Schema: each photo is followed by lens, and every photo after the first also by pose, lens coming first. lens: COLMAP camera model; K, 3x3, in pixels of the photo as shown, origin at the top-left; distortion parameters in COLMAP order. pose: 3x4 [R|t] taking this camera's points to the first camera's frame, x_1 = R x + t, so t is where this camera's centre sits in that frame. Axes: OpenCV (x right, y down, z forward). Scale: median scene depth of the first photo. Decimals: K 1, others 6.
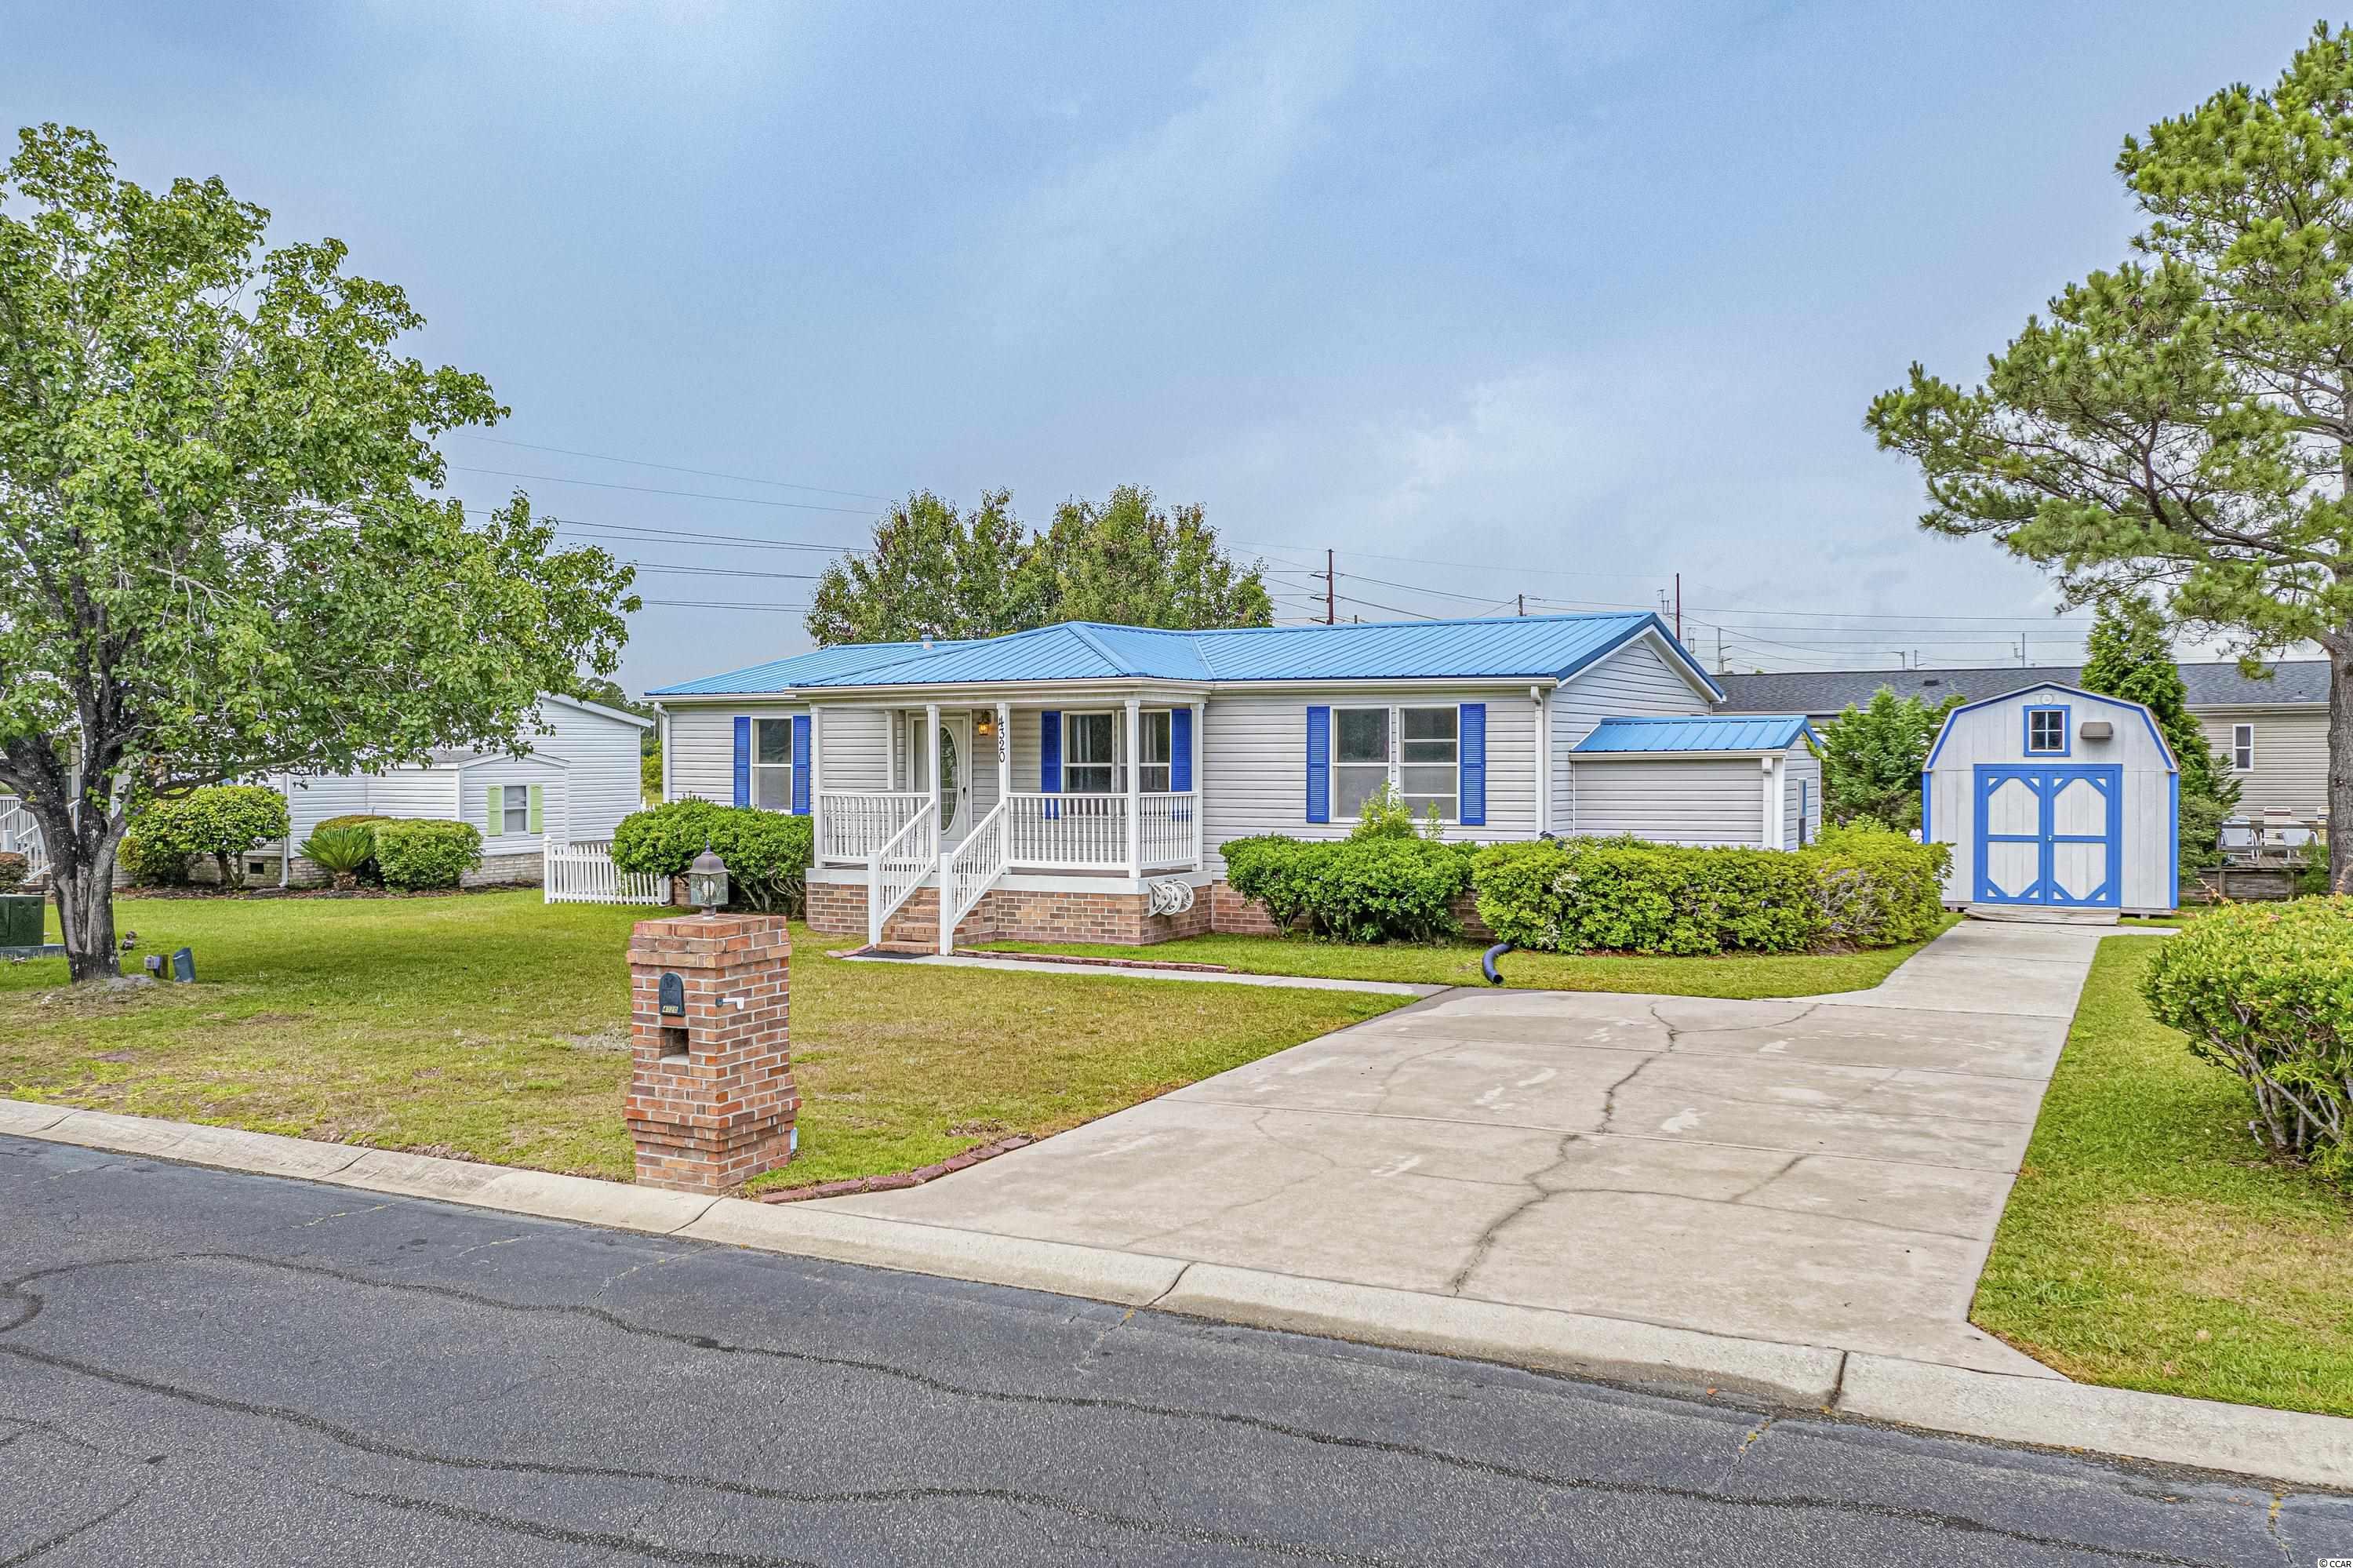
lens RADIAL K [[1721.7, 0, 1176.5], [0, 1721.7, 784.0], [0, 0, 1]] dist [-0.000443, 0.003853]
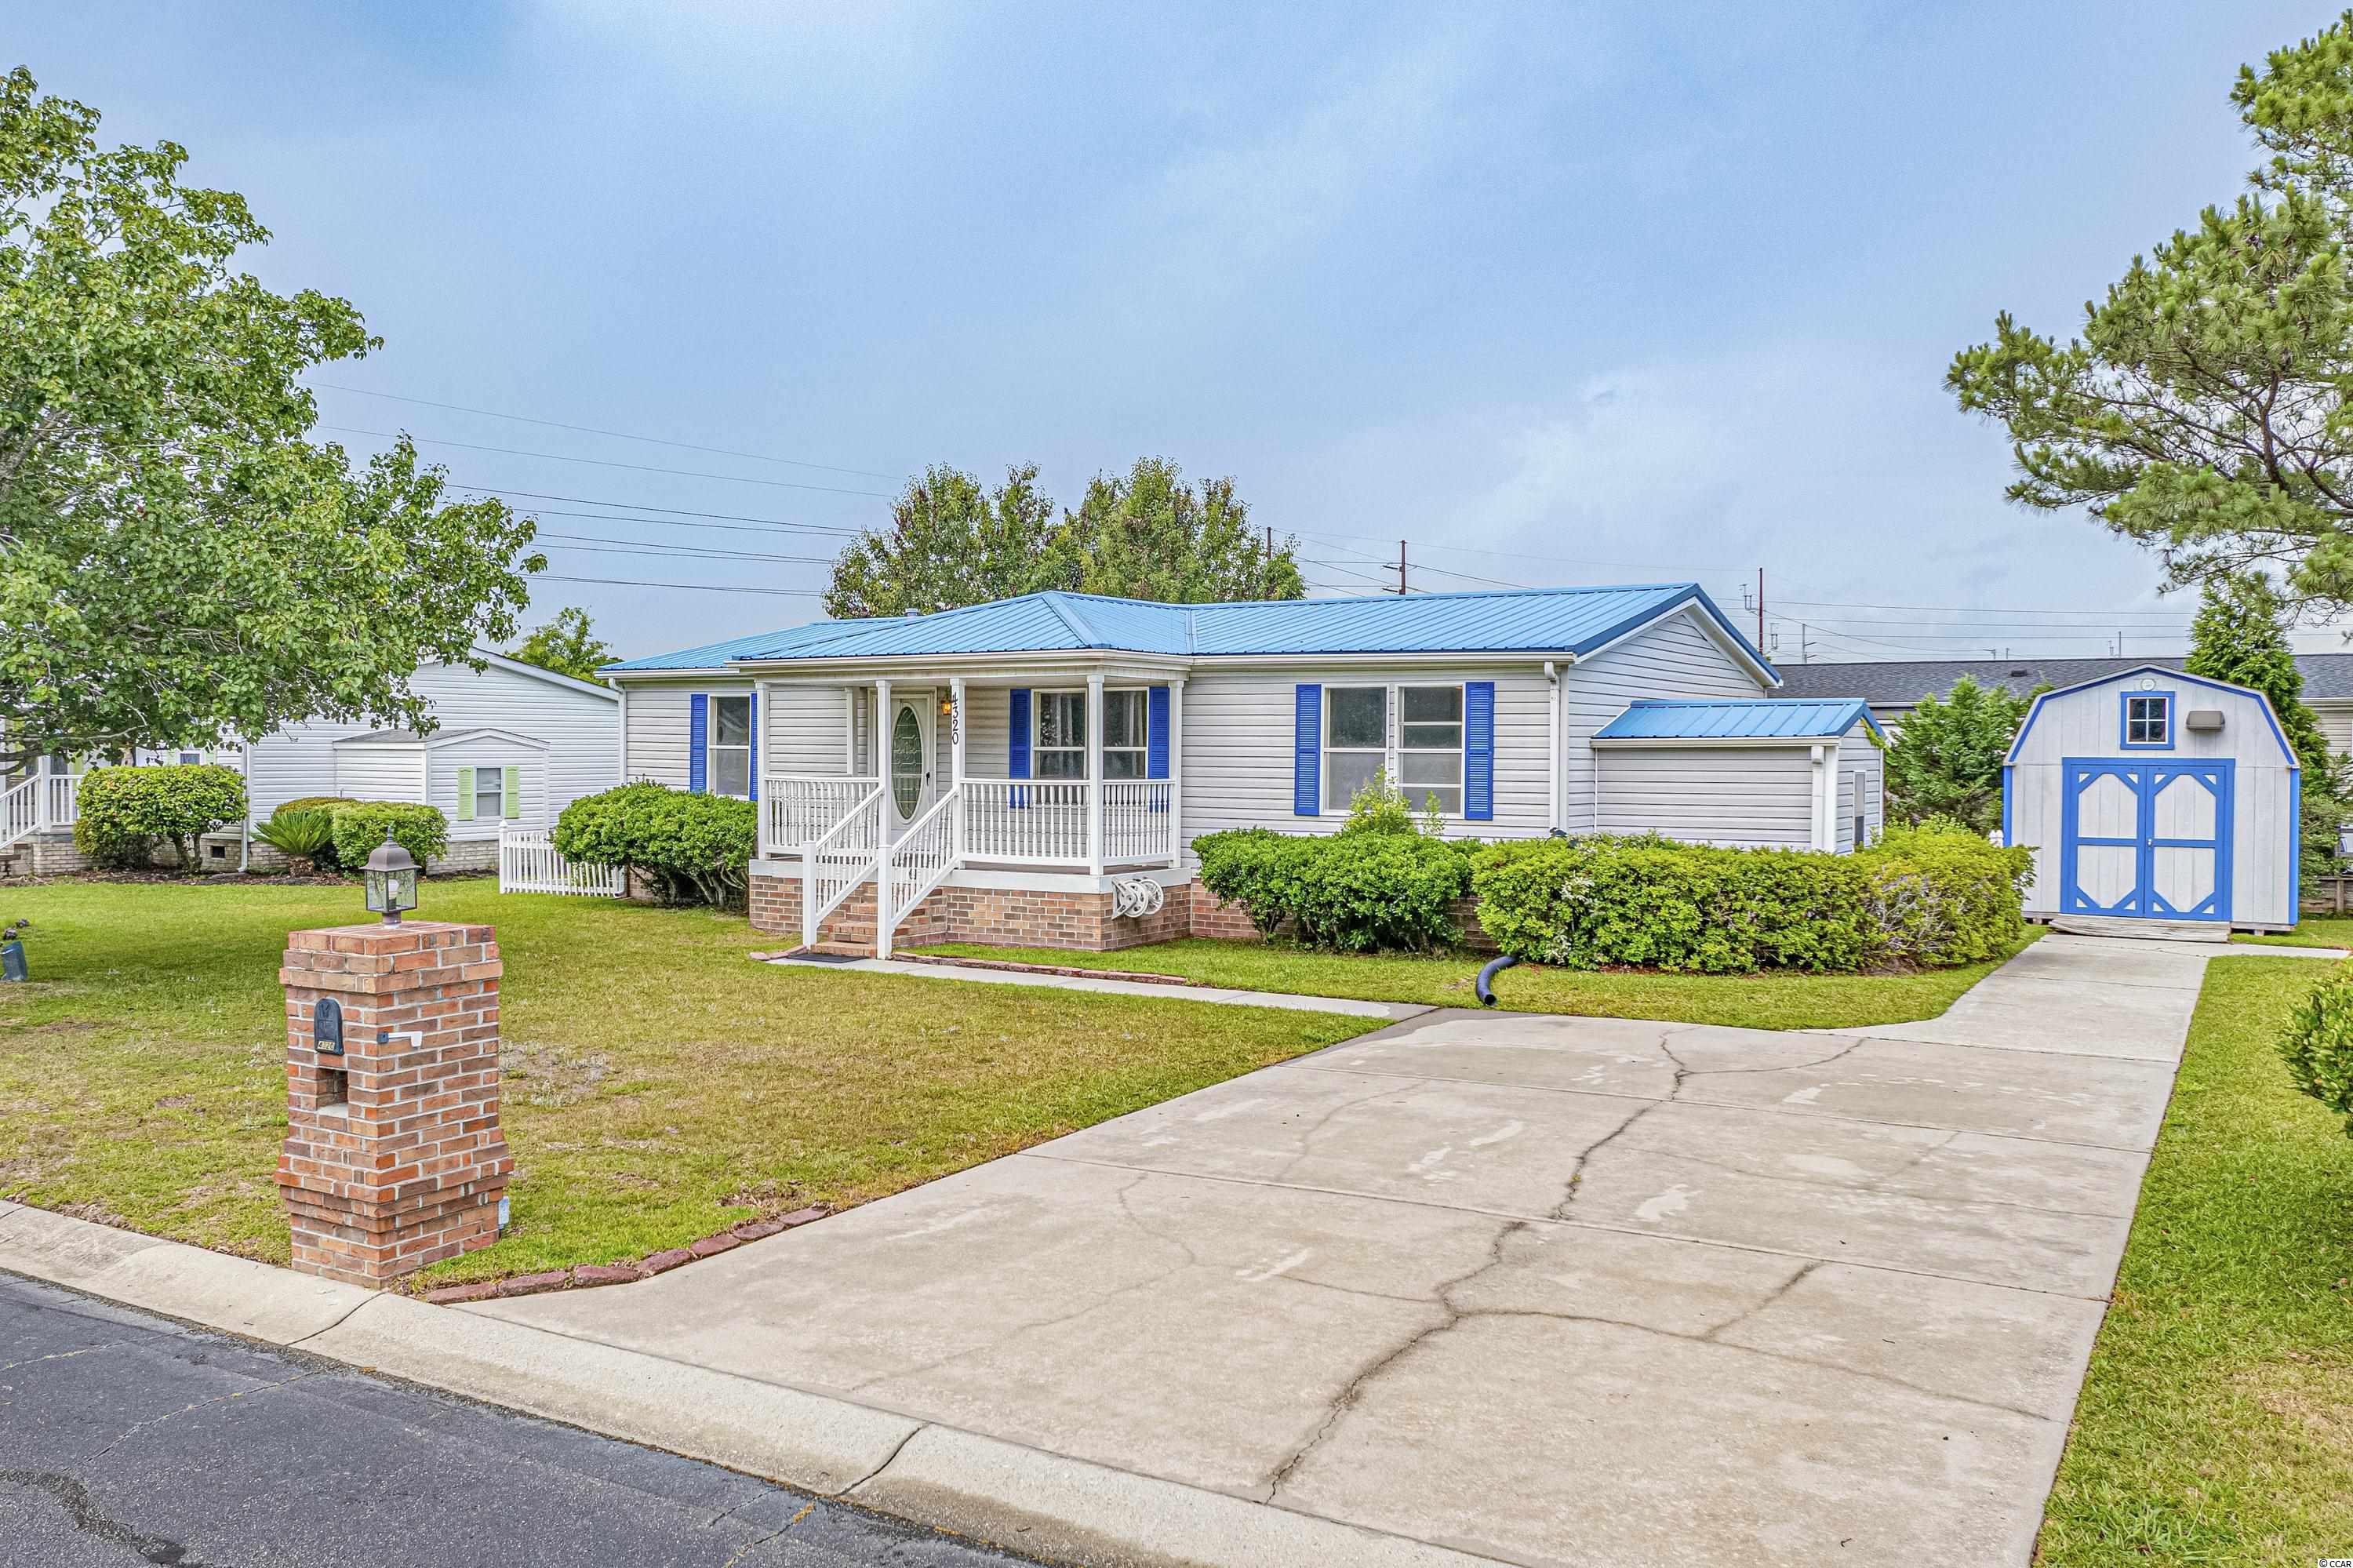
lens RADIAL K [[1721.0, 0, 1172.3], [0, 1721.0, 784.9], [0, 0, 1]] dist [0.004322, -0.001255]
pose [[0.998943, 0.009967, -0.044862, 0.053463], [-0.009739, 0.999939, 0.005303, 0.002768], [0.044912, -0.004860, 0.998979, 0.110363]]
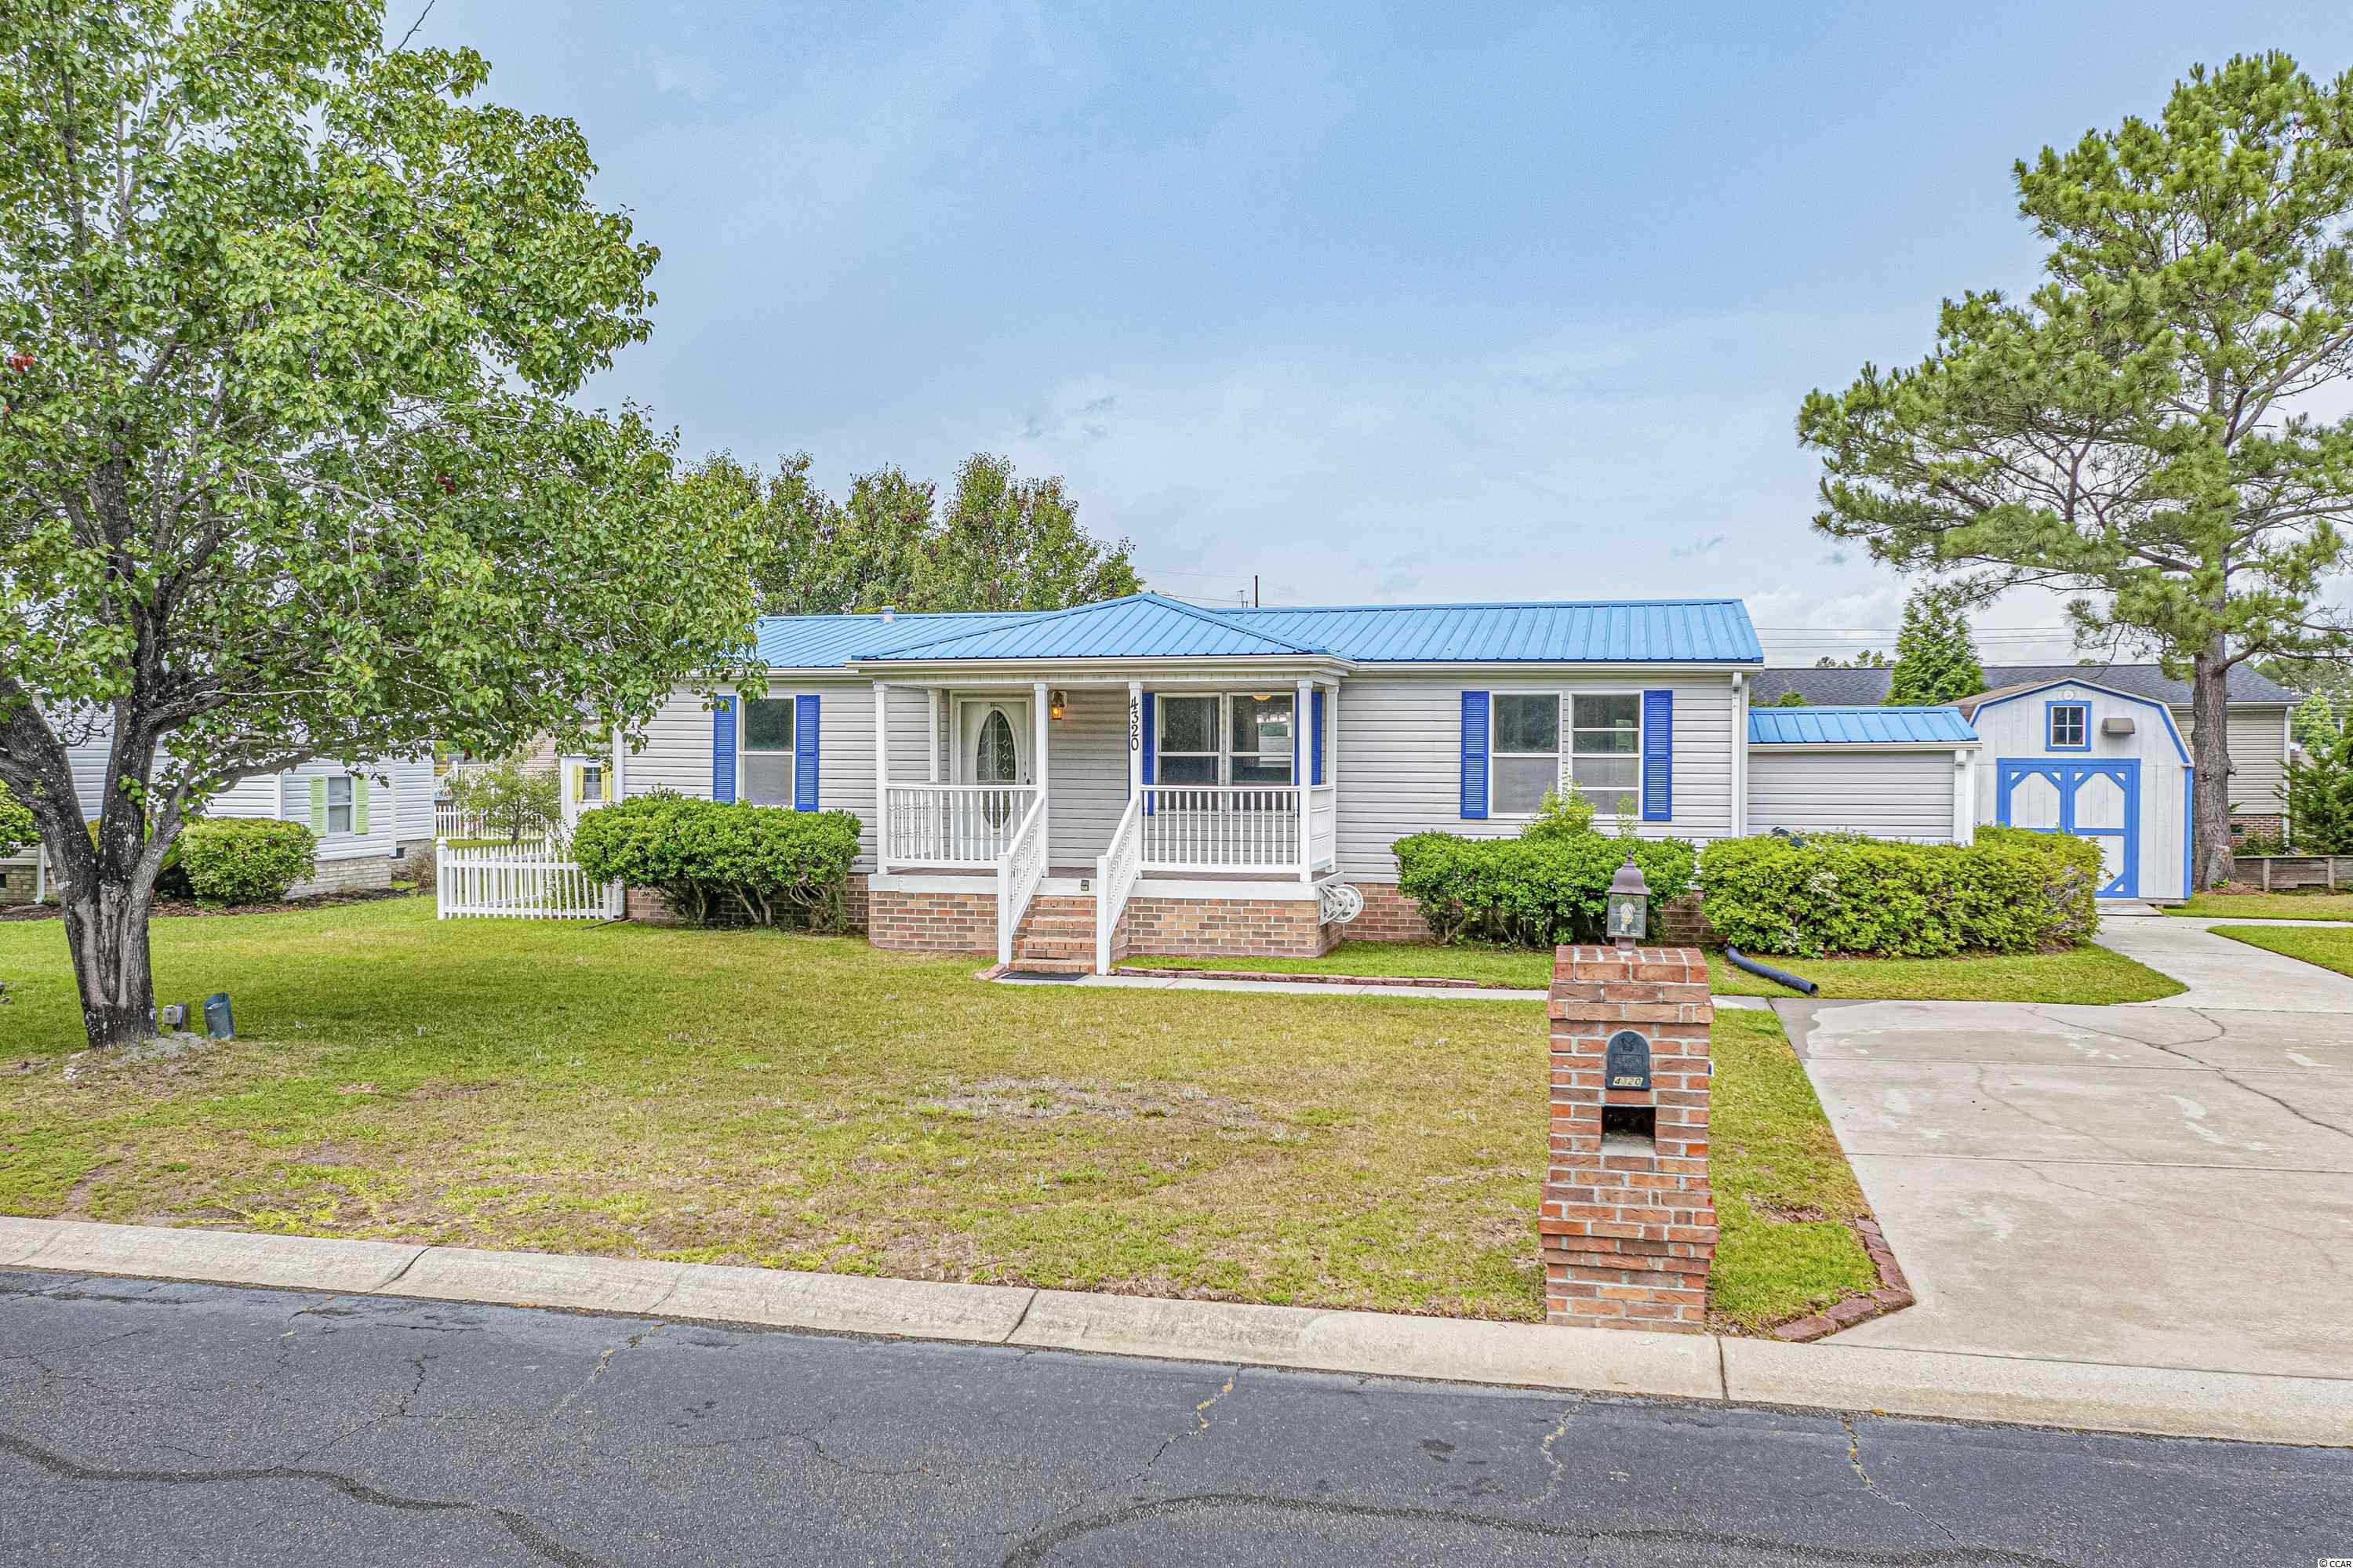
lens RADIAL K [[1721.7, 0, 1176.5], [0, 1721.7, 784.0], [0, 0, 1]] dist [-0.000443, 0.003853]
pose [[0.971927, 0.001228, 0.235279, -0.292151], [-0.002019, 0.999993, 0.003119, 0.001599], [-0.235274, -0.003507, 0.971923, 0.152602]]
